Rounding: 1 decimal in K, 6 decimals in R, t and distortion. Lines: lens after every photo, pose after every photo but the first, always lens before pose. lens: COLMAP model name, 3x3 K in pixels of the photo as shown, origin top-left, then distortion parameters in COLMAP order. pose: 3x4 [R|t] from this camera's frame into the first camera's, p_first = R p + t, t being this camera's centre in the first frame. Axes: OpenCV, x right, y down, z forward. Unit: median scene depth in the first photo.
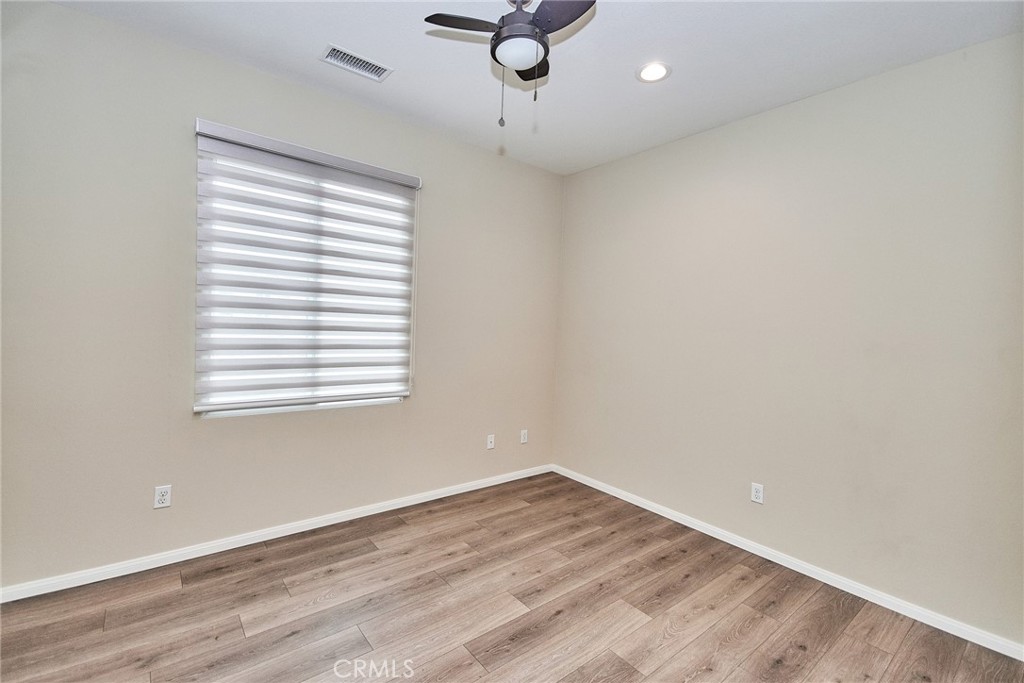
lens RADIAL K [[460.9, 0, 509.4], [0, 460.9, 341.9], [0, 0, 1]] dist [0.001865, -0.007198]
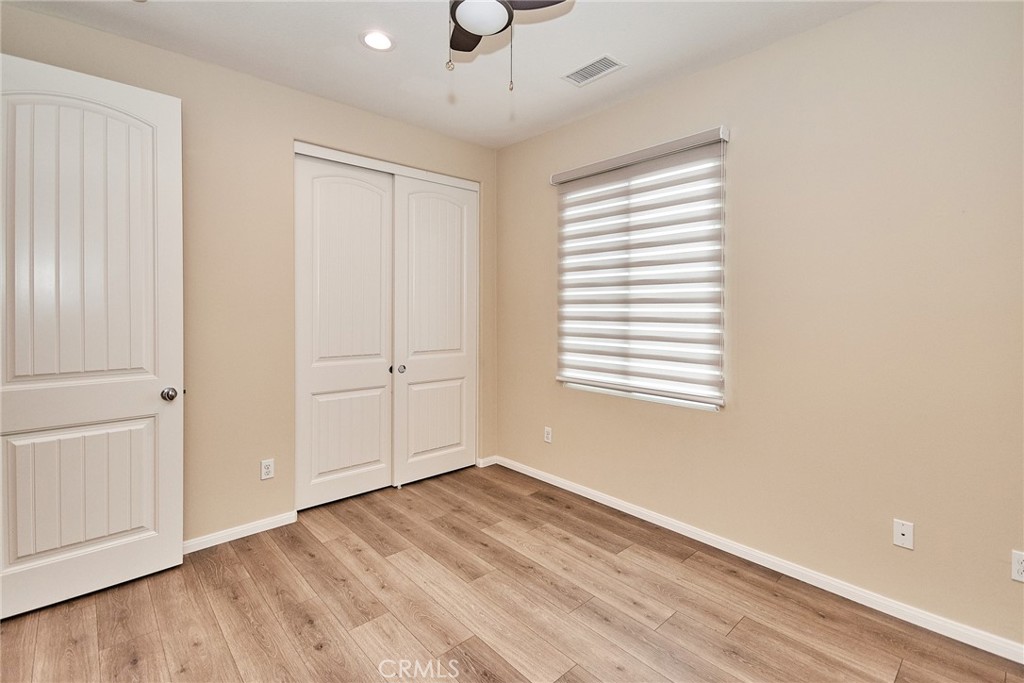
lens RADIAL K [[460.1, 0, 512.3], [0, 460.1, 313.5], [0, 0, 1]] dist [0.001667, -0.000060]
pose [[0.044627, -0.031634, -0.998503, 0.653911], [-0.038997, 0.998682, -0.033383, 0.002220], [0.998242, 0.040429, 0.043334, 0.728722]]
